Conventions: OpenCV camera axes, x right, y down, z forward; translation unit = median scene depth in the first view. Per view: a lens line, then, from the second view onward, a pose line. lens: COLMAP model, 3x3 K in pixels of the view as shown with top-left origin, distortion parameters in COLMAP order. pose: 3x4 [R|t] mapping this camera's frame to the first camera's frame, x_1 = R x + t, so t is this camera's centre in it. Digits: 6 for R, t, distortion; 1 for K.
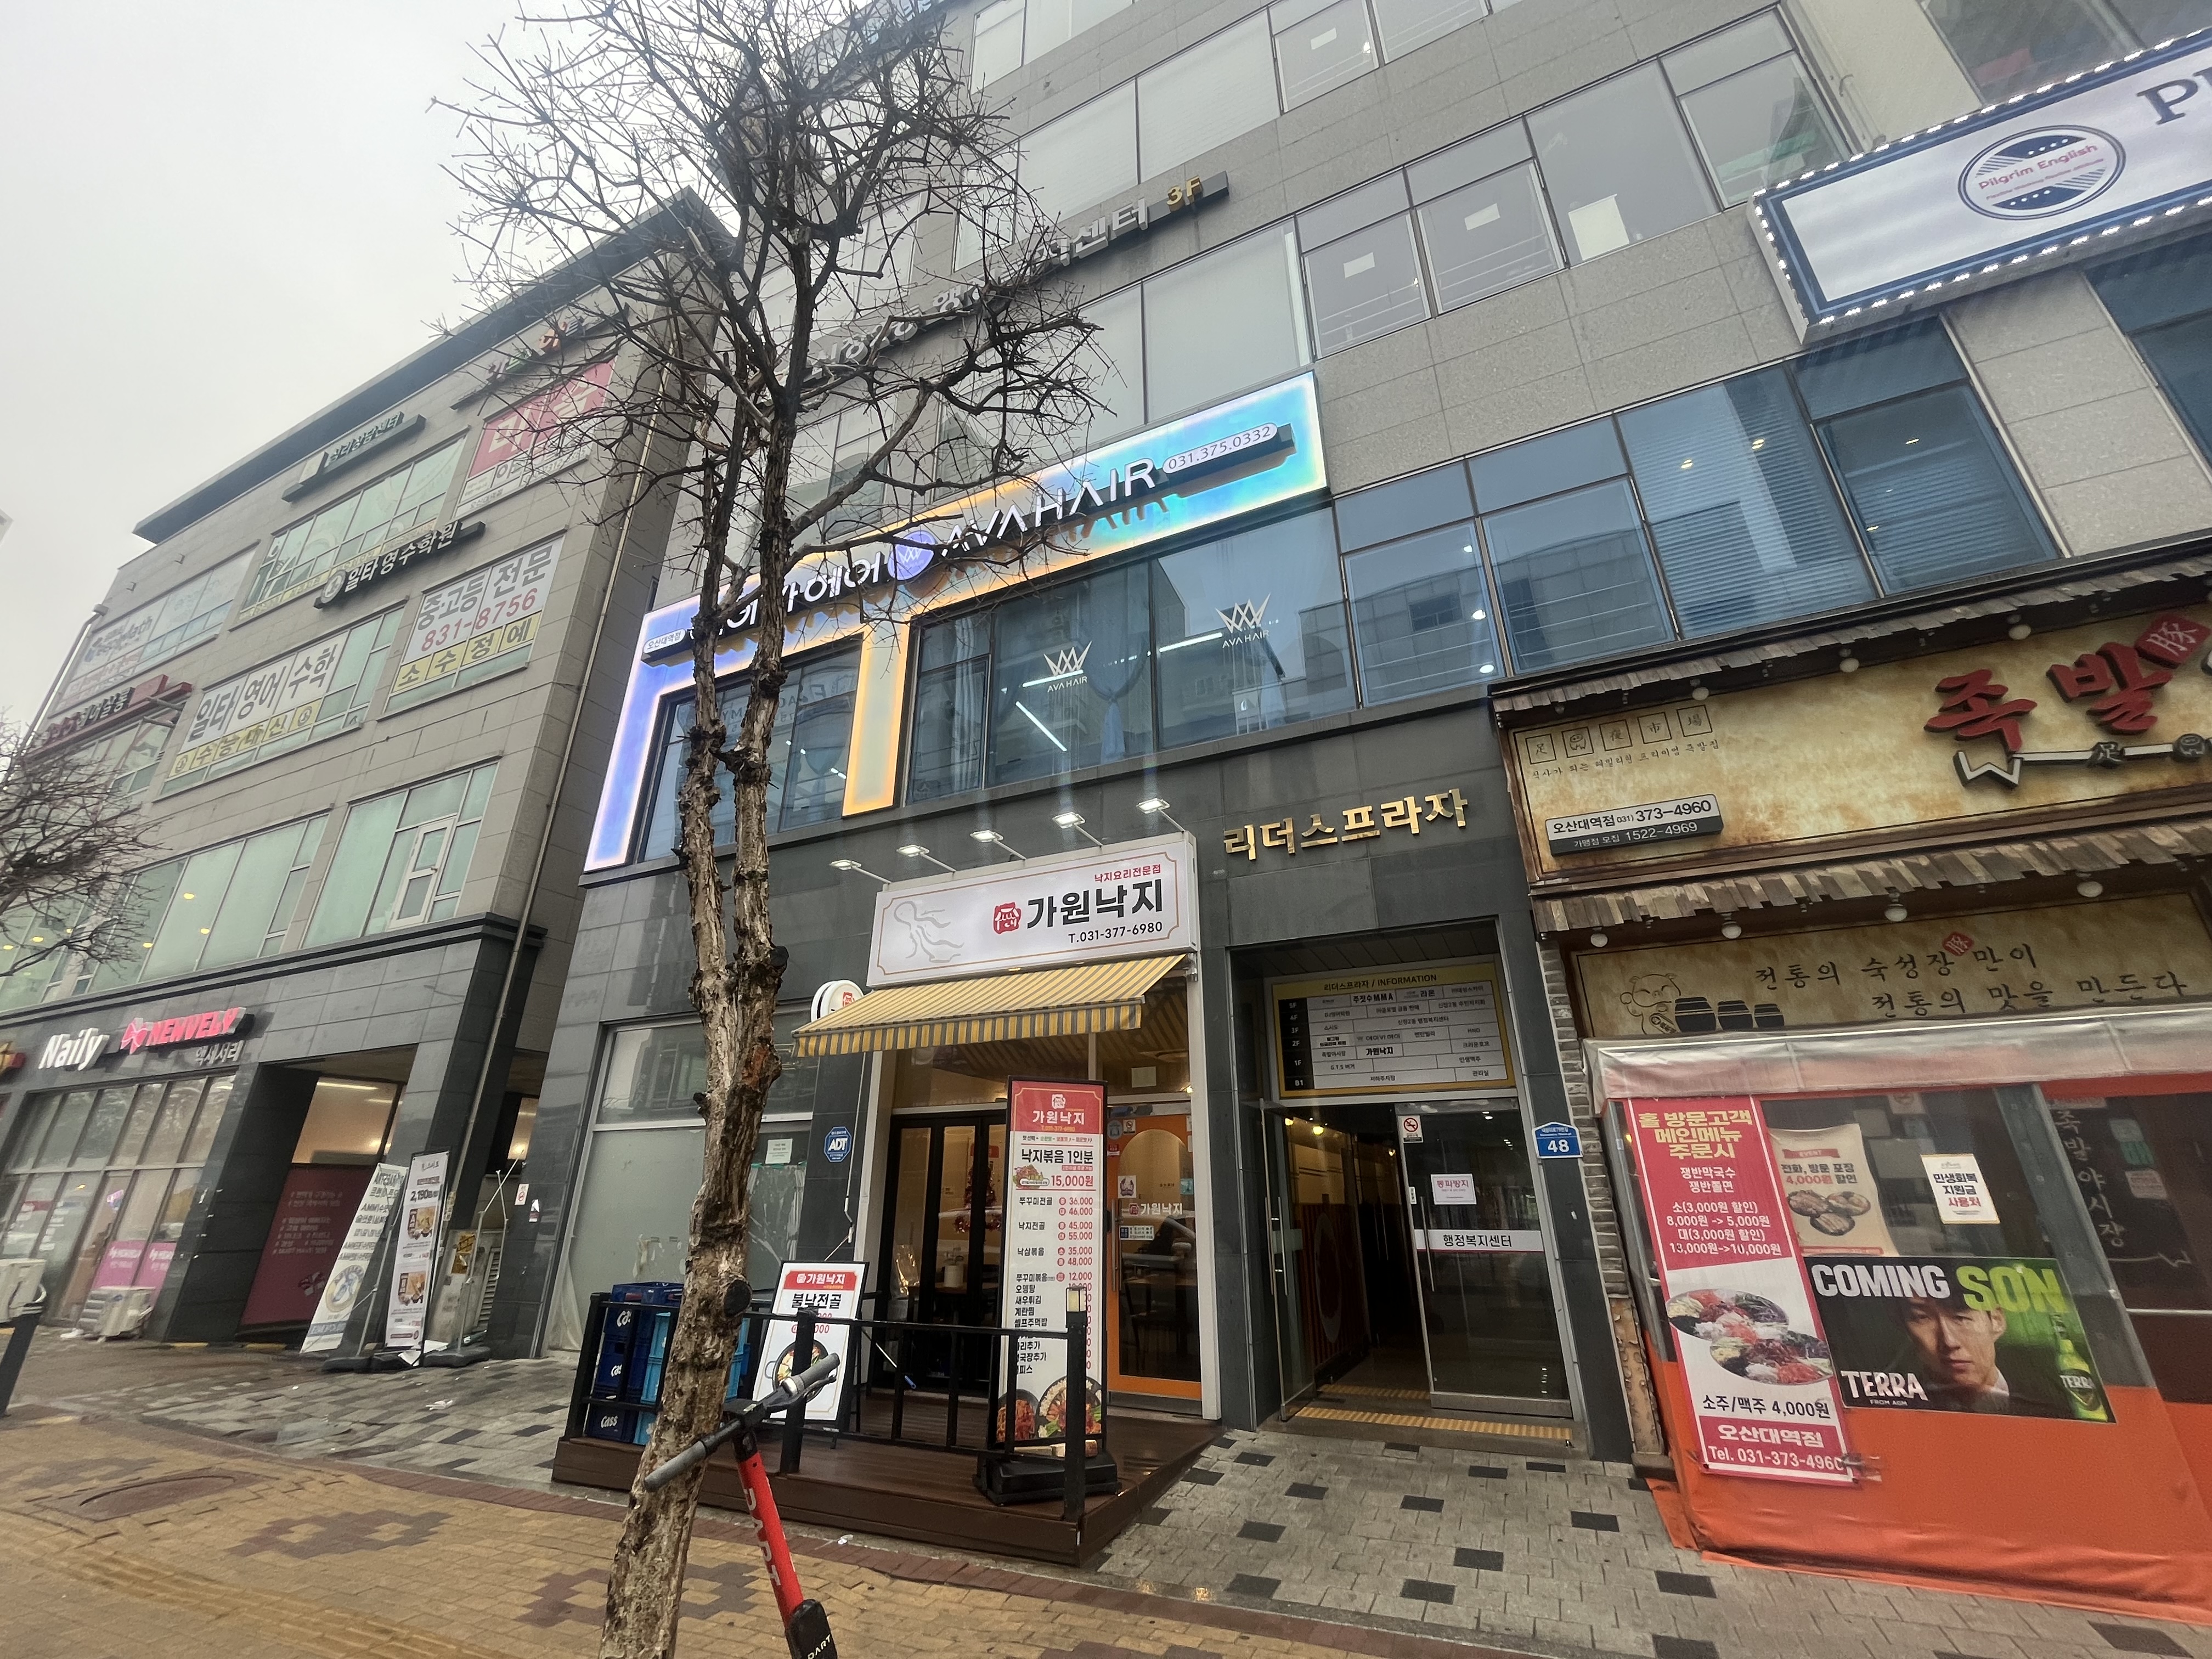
lens RADIAL K [[887.6, 0, 1106.0], [0, 887.6, 829.5], [0, 0, 1]] dist [-0.001231, -0.000010]
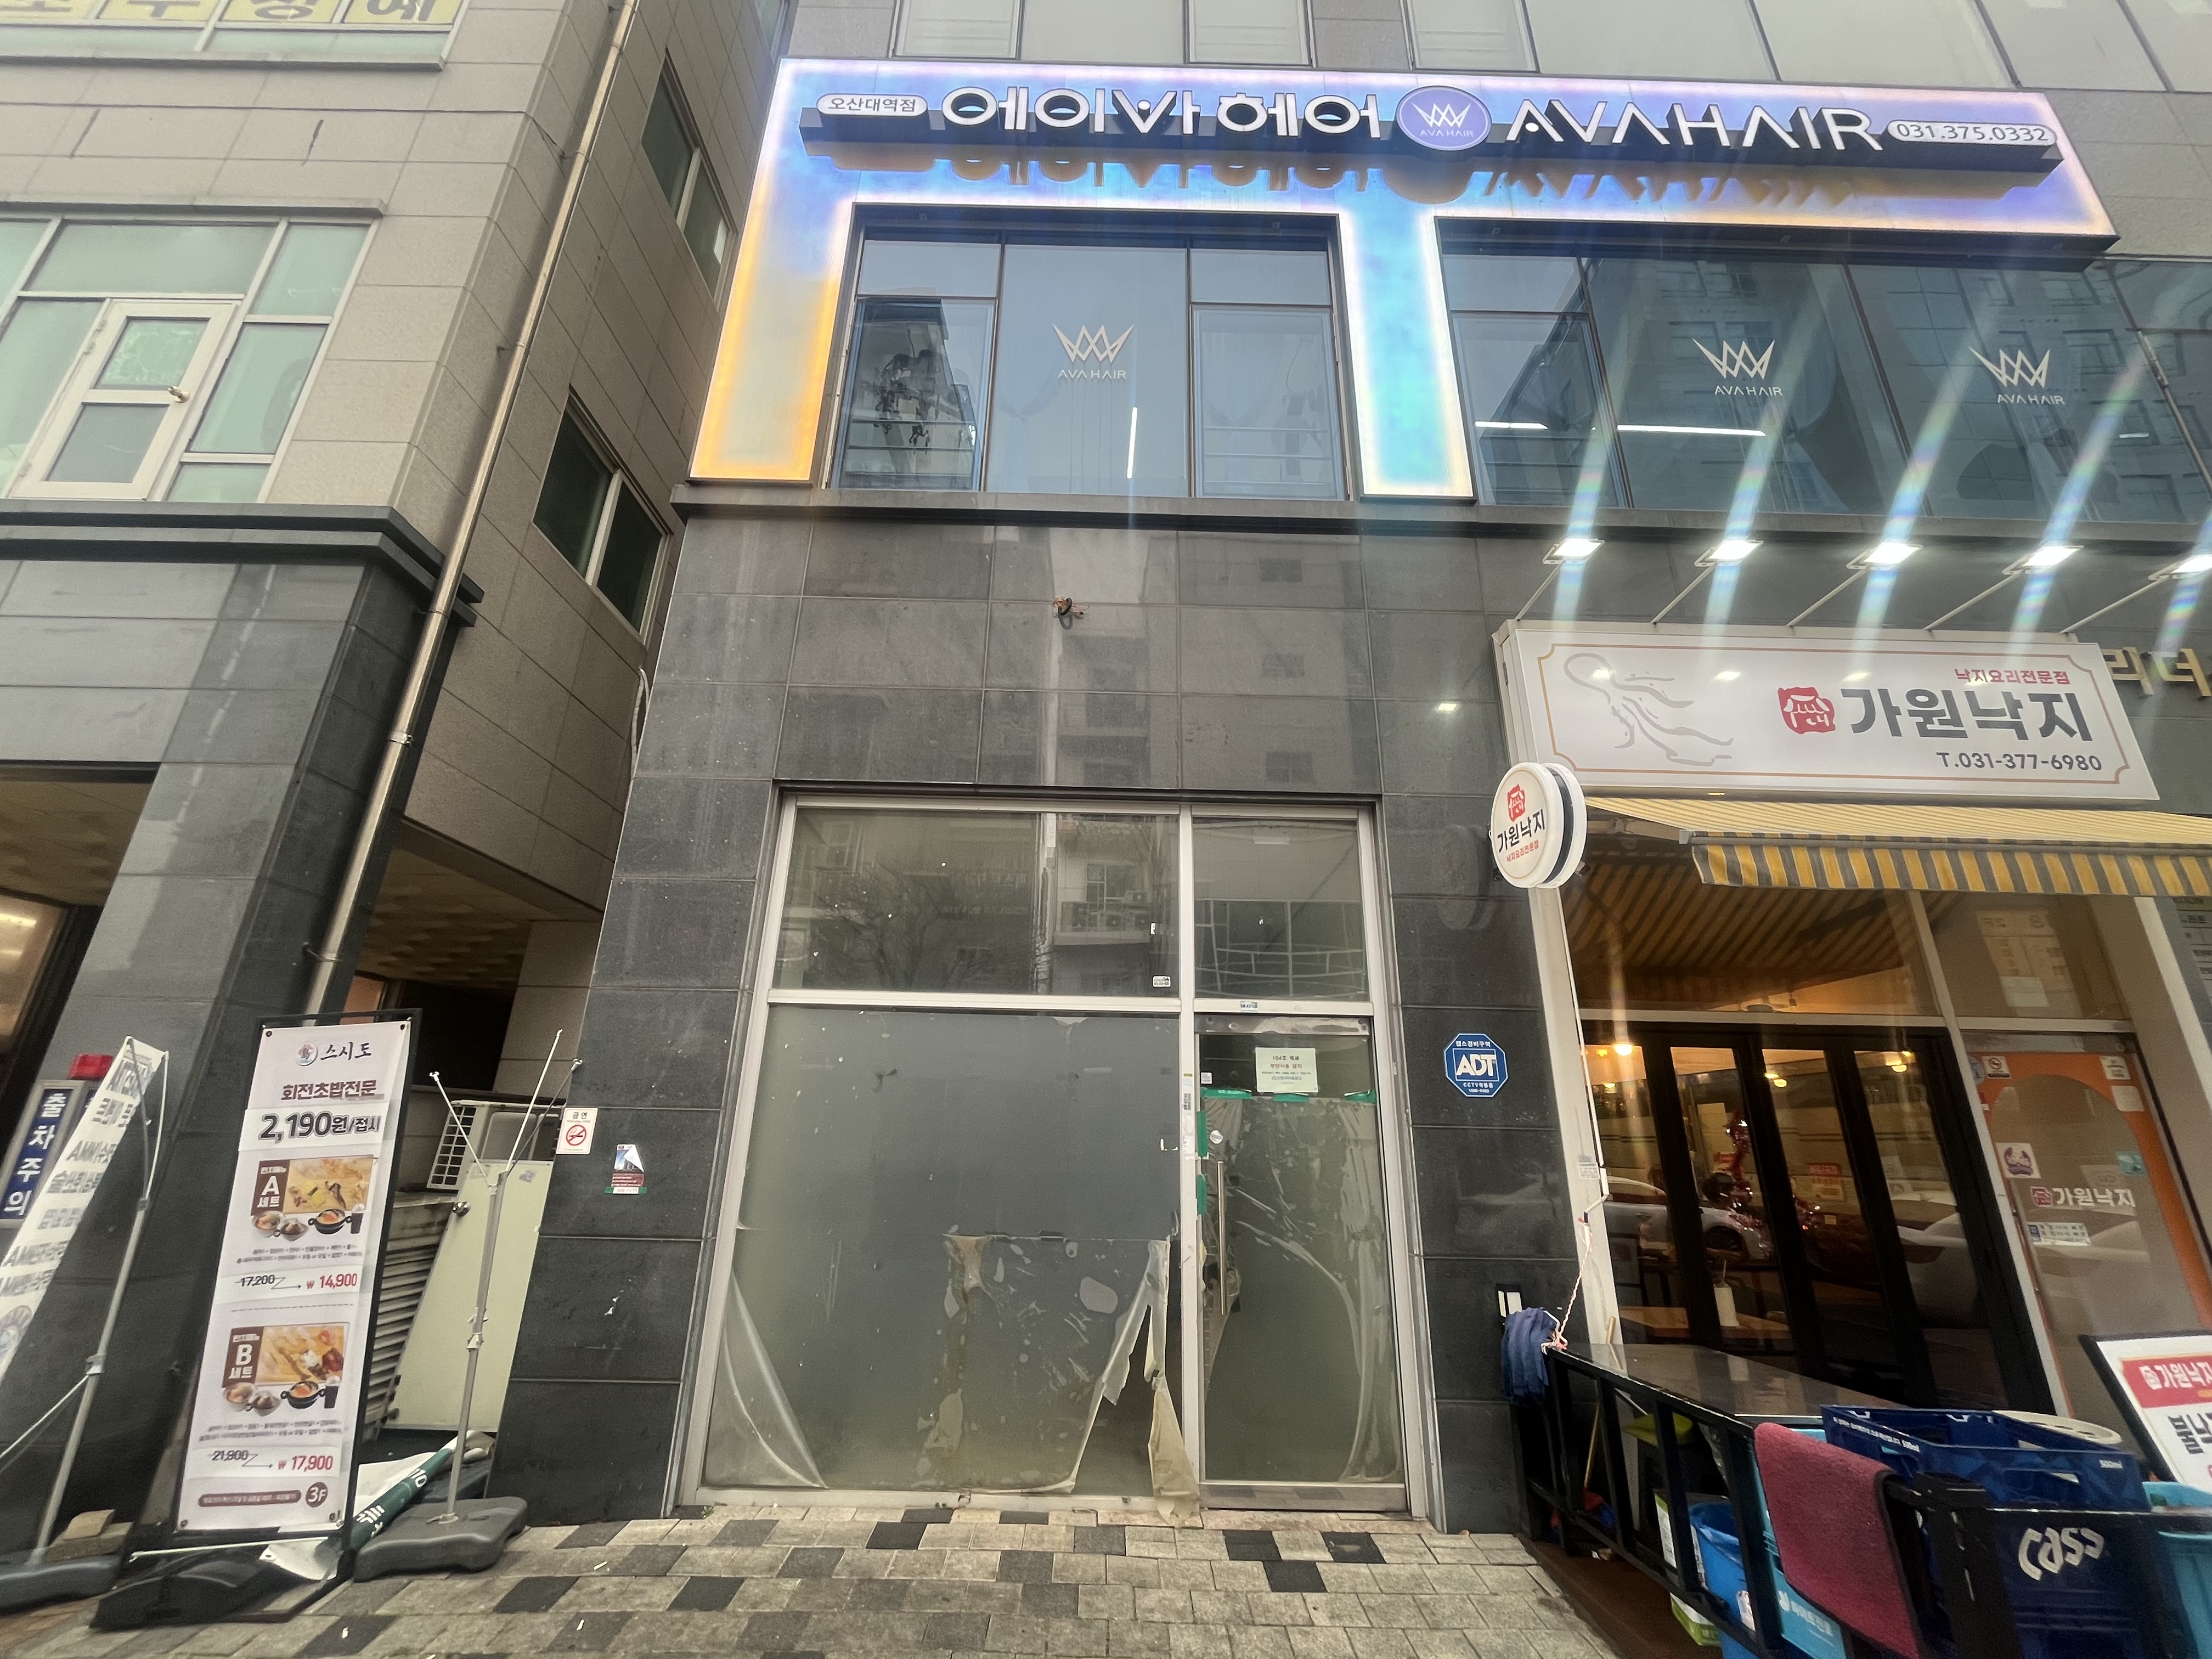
lens RADIAL K [[887.6, 0, 1106.0], [0, 887.6, 829.5], [0, 0, 1]] dist [-0.001231, -0.000010]
pose [[0.903335, 0.164440, 0.396164, -0.735224], [-0.188886, 0.981725, 0.023205, 0.245168], [-0.385109, -0.095792, 0.917886, 0.609148]]
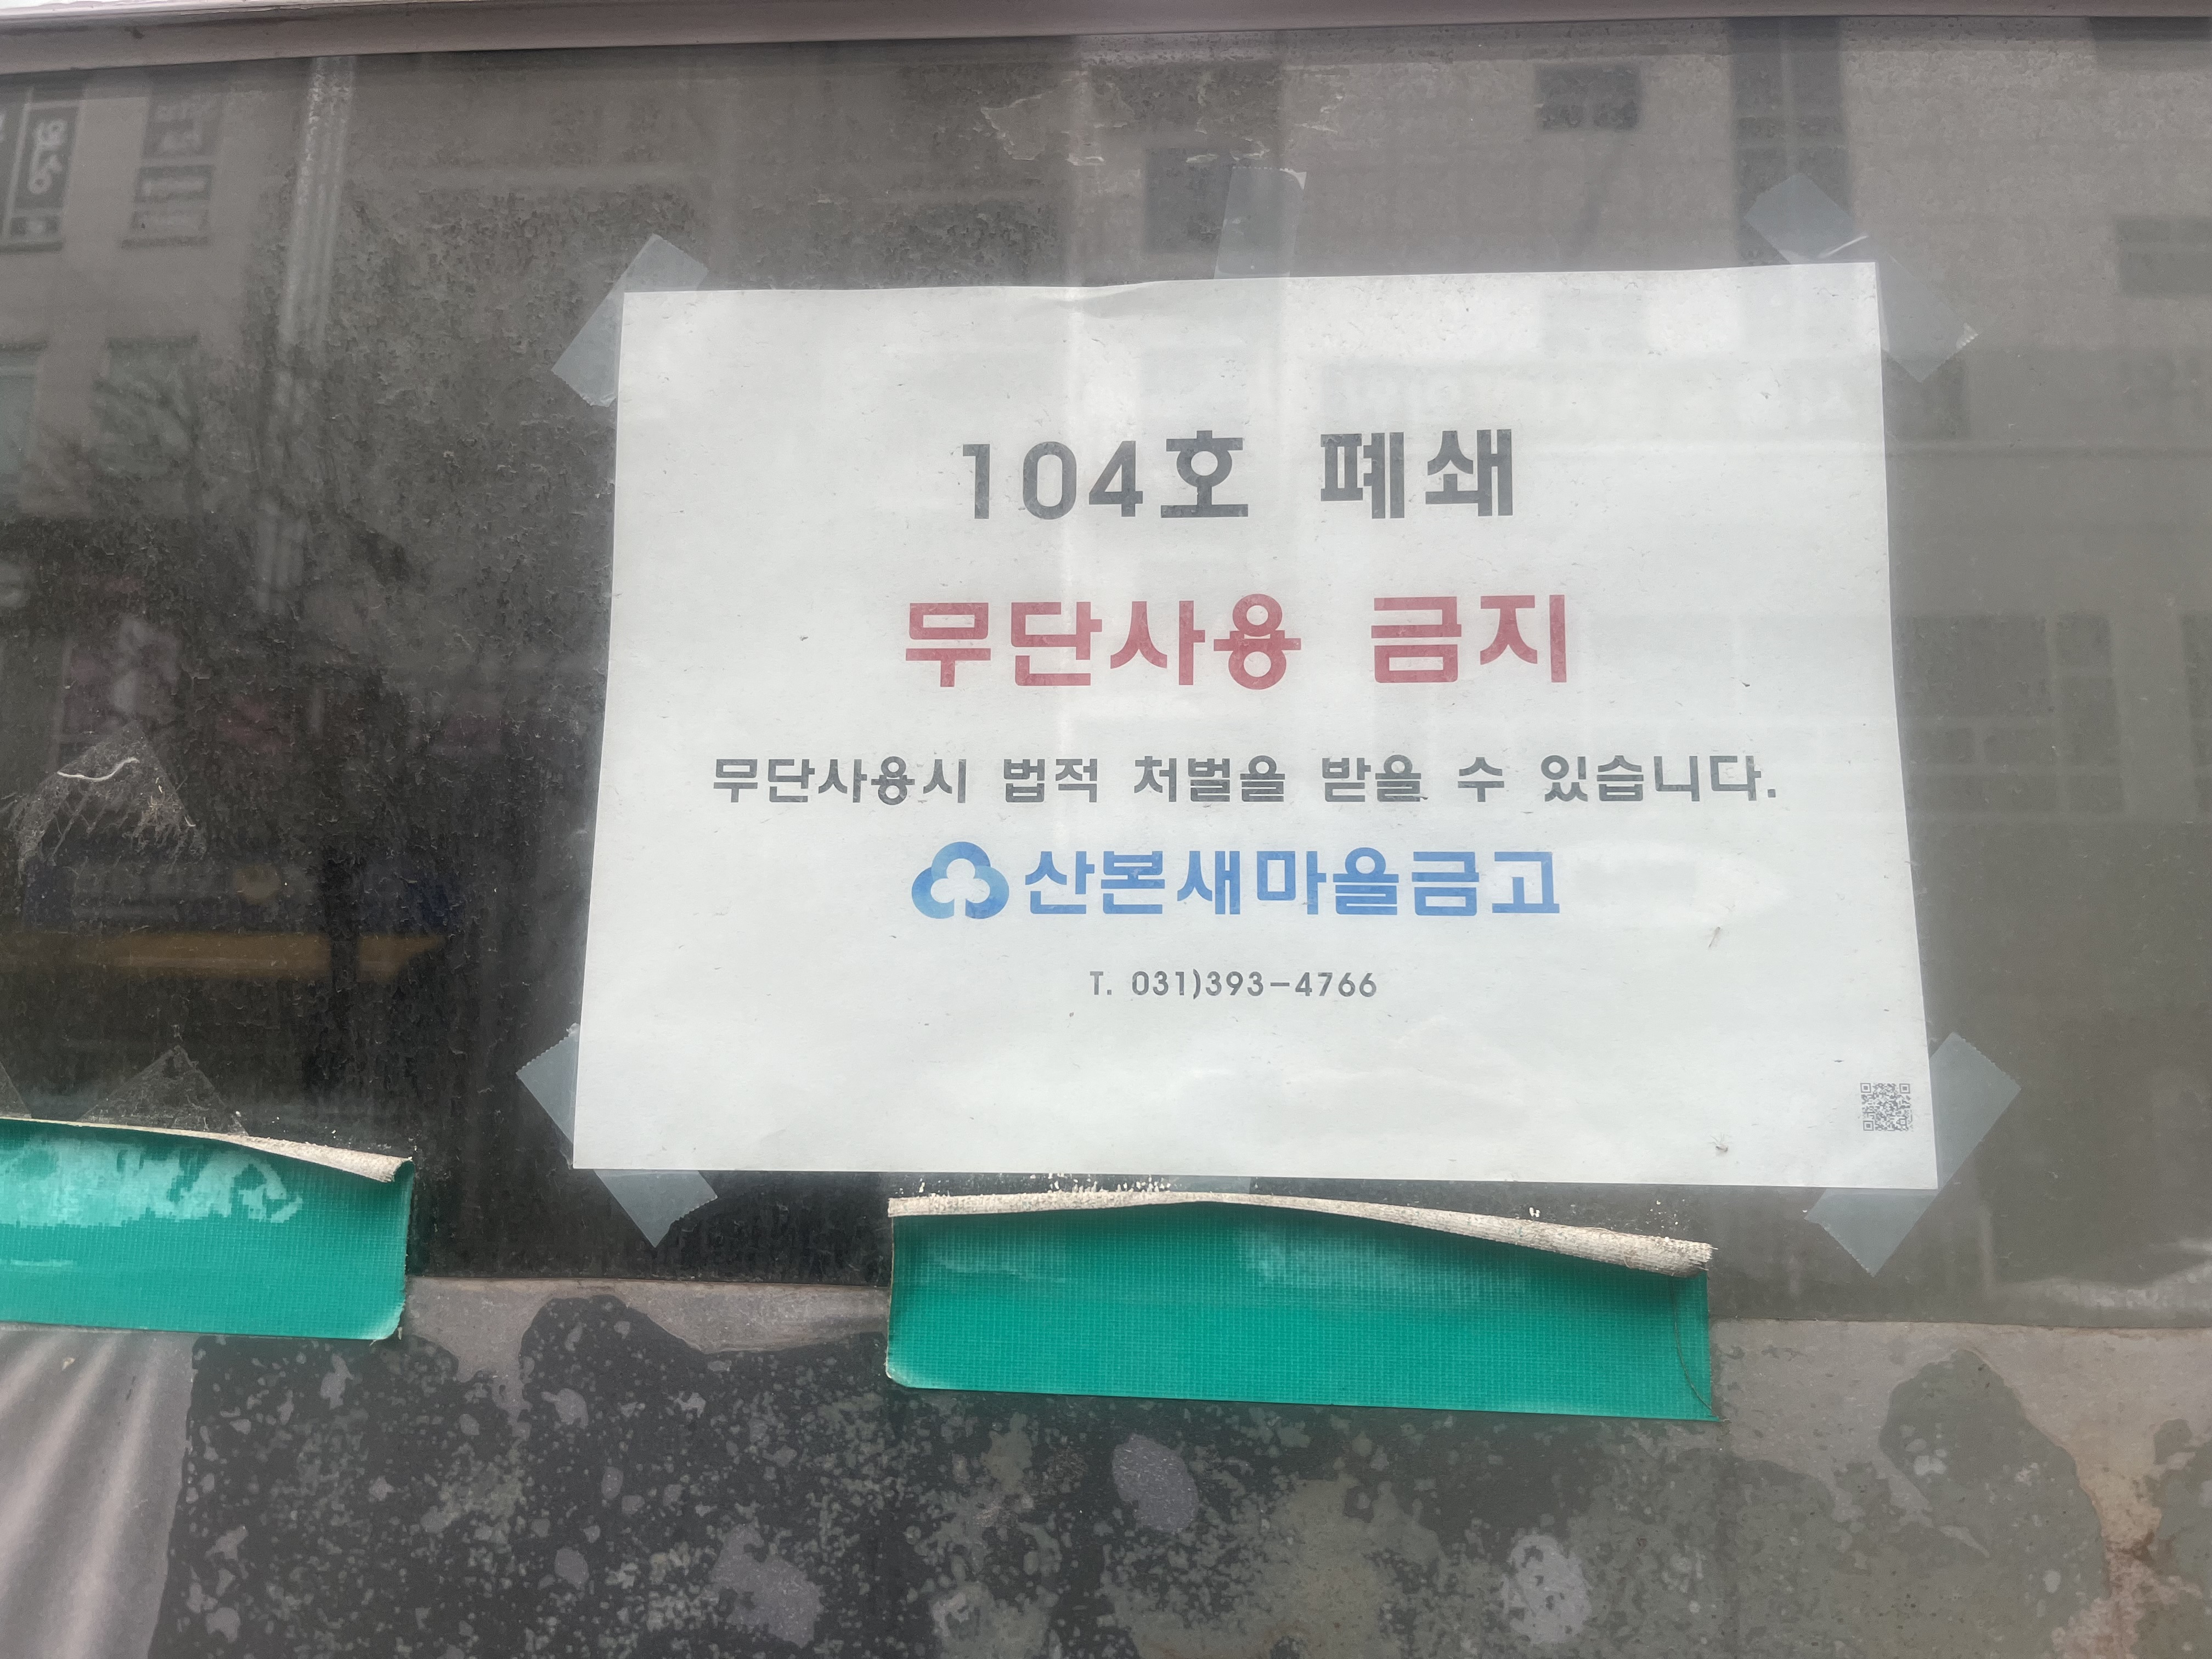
lens RADIAL K [[1685.9, 0, 1122.2], [0, 1685.9, 835.6], [0, 0, 1]] dist [0.060855, -0.083923]
pose [[0.931886, 0.082541, 0.353236, -0.409258], [-0.162352, 0.965699, 0.202652, 0.378171], [-0.324392, -0.246198, 0.913322, 1.015530]]
